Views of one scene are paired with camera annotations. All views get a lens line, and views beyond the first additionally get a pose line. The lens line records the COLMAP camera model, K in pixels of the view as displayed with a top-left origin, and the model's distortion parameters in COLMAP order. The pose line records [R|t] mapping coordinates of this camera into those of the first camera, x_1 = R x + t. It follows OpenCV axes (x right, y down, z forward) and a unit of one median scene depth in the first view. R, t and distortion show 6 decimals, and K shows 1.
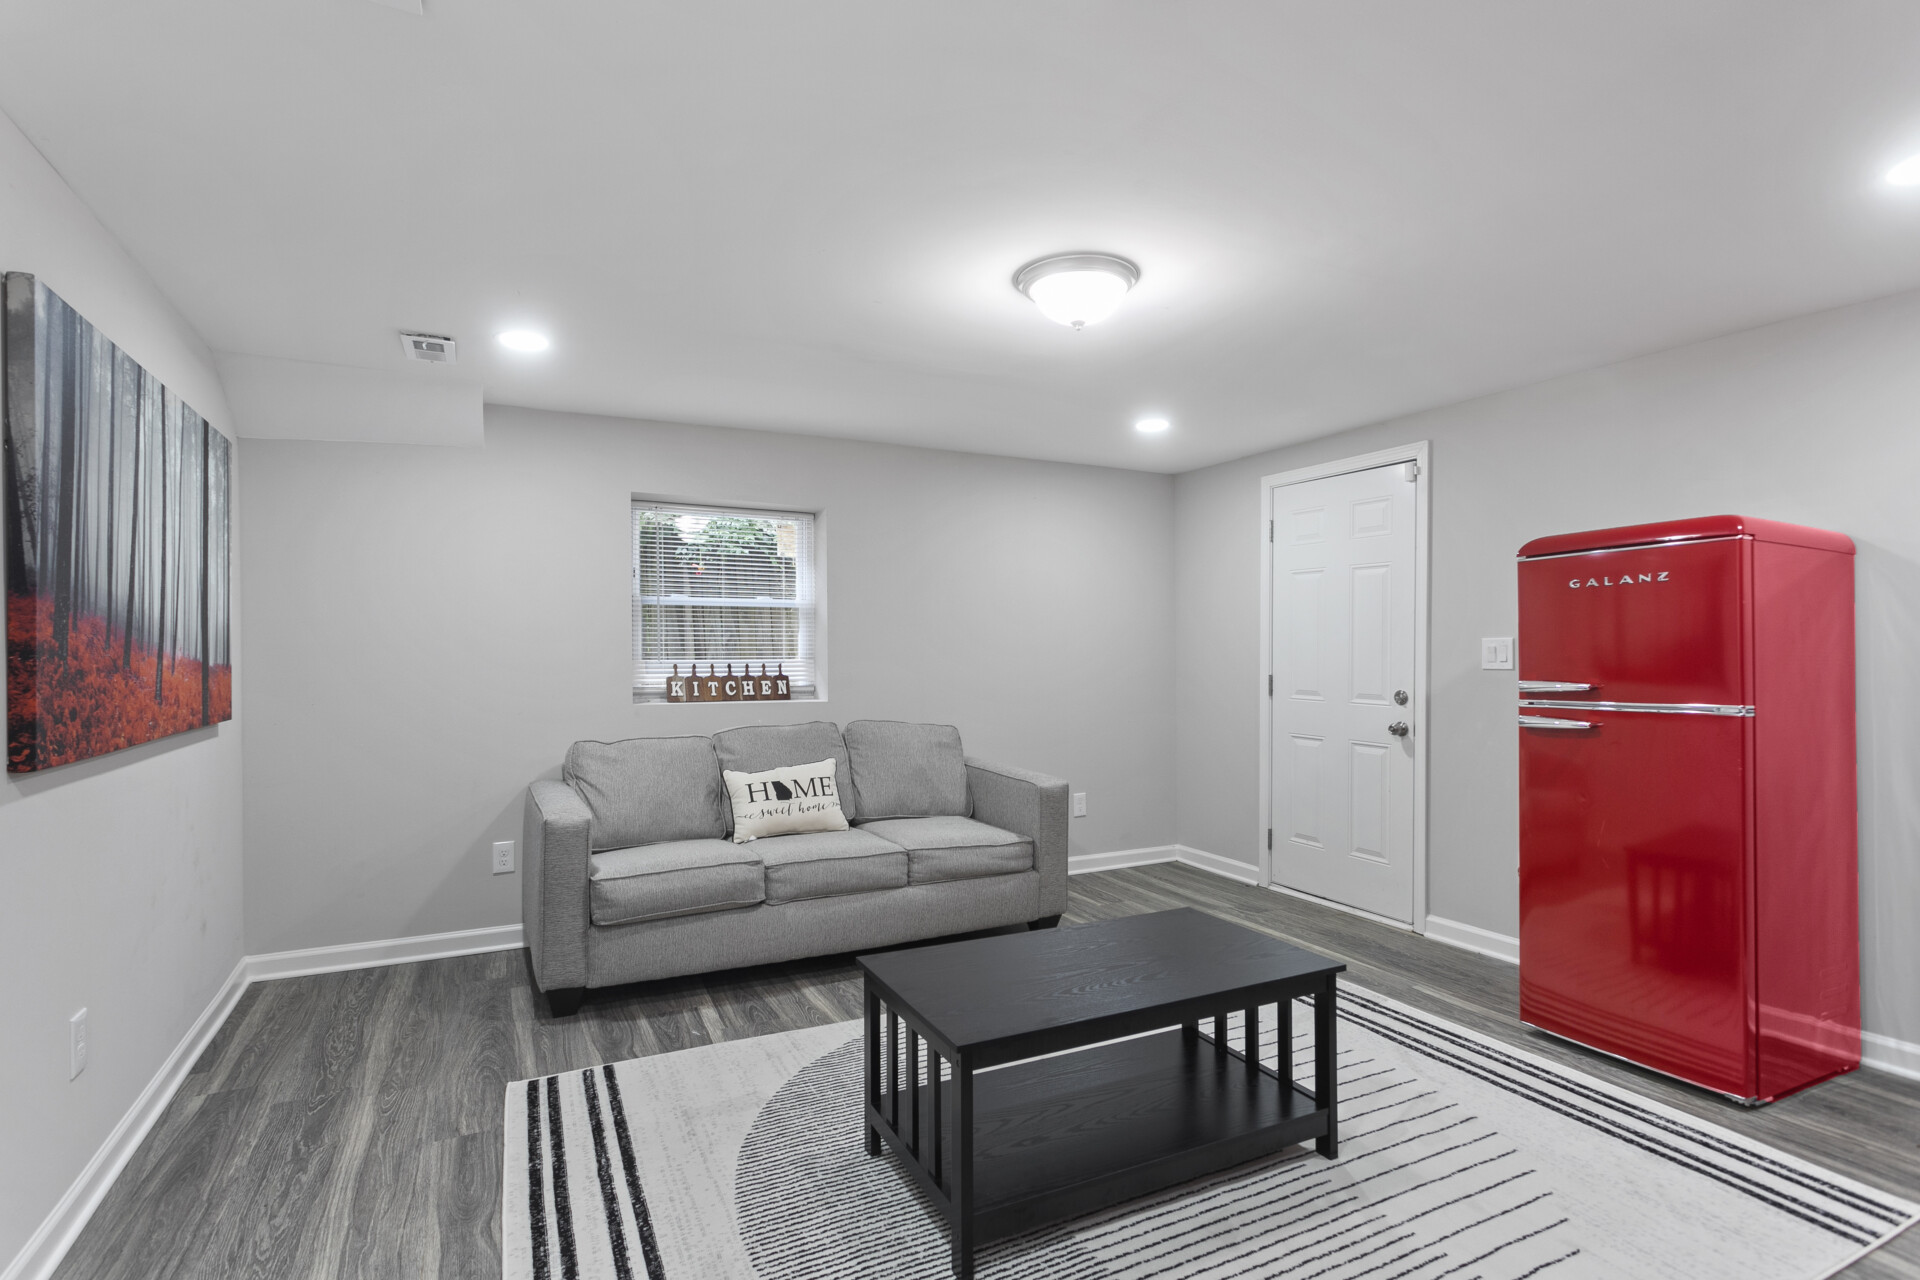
lens RADIAL K [[930.4, 0, 960.4], [0, 930.4, 641.7], [0, 0, 1]] dist [0.005523, 0.000001]
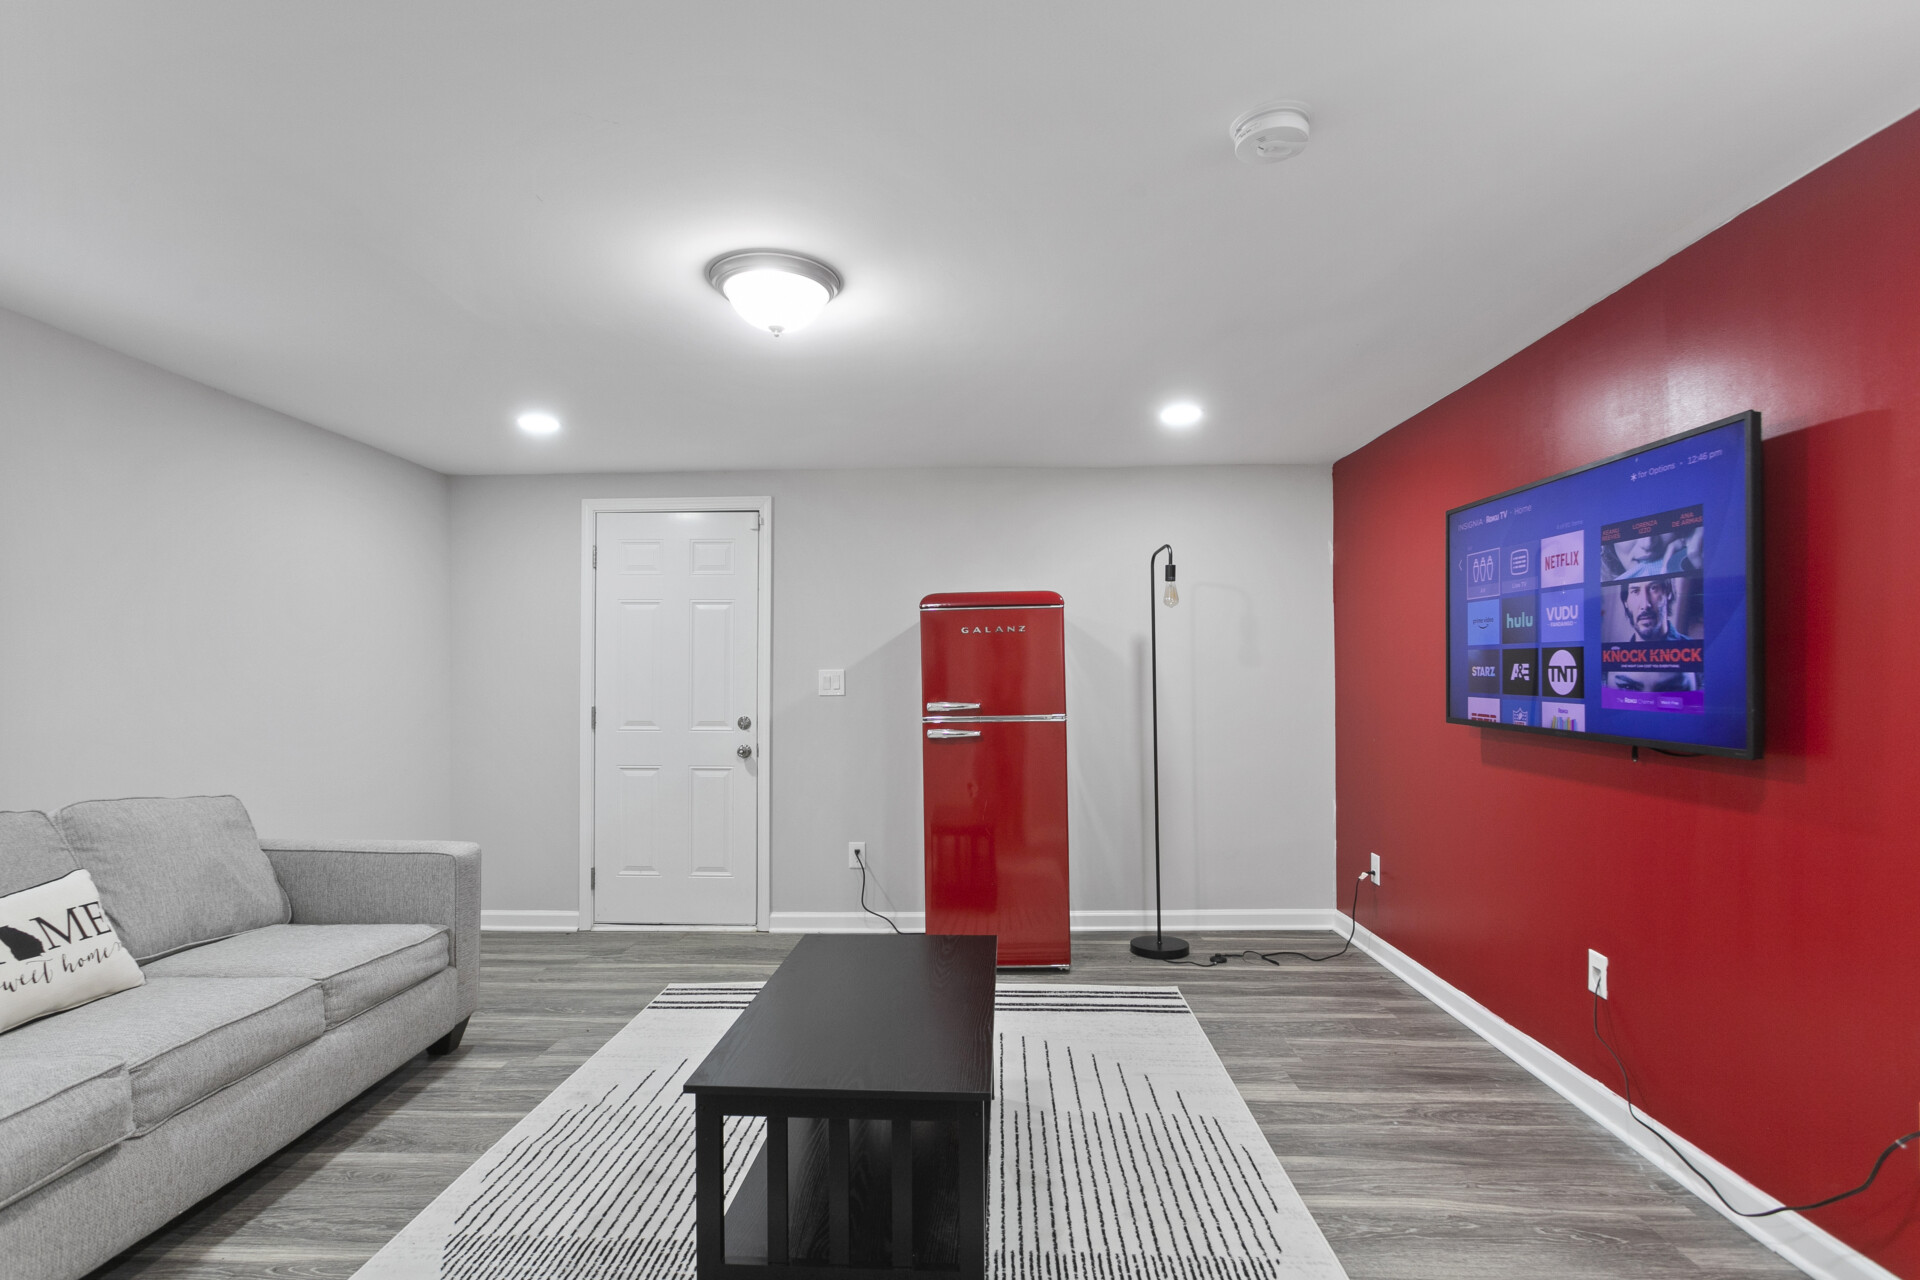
lens RADIAL K [[930.4, 0, 947.6], [0, 930.4, 666.2], [0, 0, 1]] dist [0.005523, 0.000001]
pose [[0.491566, 0.011349, 0.870766, -0.402238], [-0.003887, 0.999934, -0.010839, 0.003823], [-0.870831, 0.001944, 0.491578, 0.264666]]
